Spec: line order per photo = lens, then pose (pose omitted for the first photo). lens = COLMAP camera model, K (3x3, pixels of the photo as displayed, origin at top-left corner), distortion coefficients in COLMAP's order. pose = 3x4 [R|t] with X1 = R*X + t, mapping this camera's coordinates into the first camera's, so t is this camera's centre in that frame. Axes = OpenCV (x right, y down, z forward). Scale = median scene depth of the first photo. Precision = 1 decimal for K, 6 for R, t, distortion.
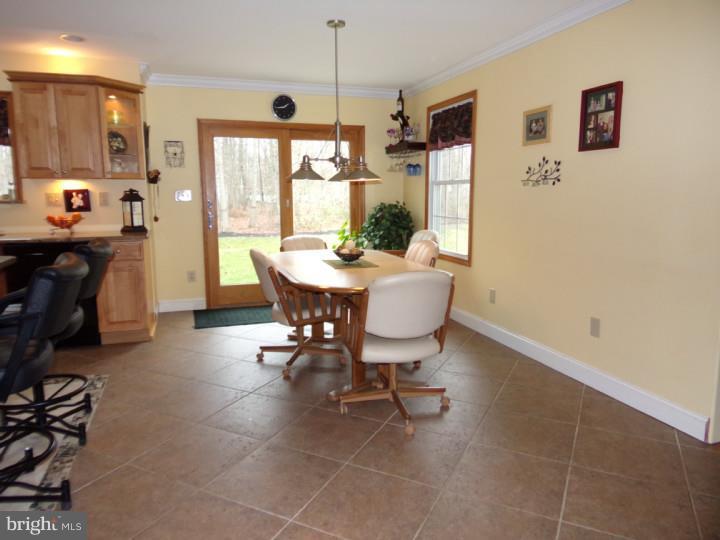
lens RADIAL K [[513.2, 0, 350.5], [0, 513.2, 264.9], [0, 0, 1]] dist [0.091559, -0.101461]
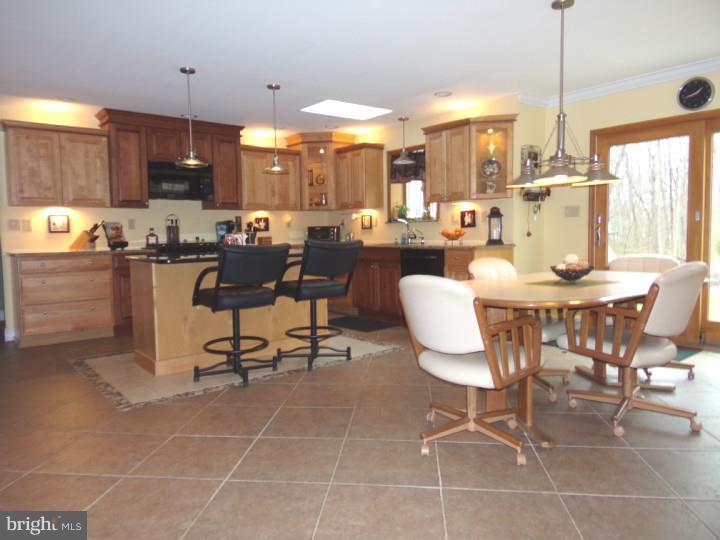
lens RADIAL K [[513.2, 0, 350.5], [0, 513.2, 264.9], [0, 0, 1]] dist [0.091559, -0.101461]
pose [[0.353305, 0.056198, -0.933819, 0.563014], [-0.112335, 0.993520, 0.017290, -0.003357], [0.928739, 0.098792, 0.357329, 0.326816]]
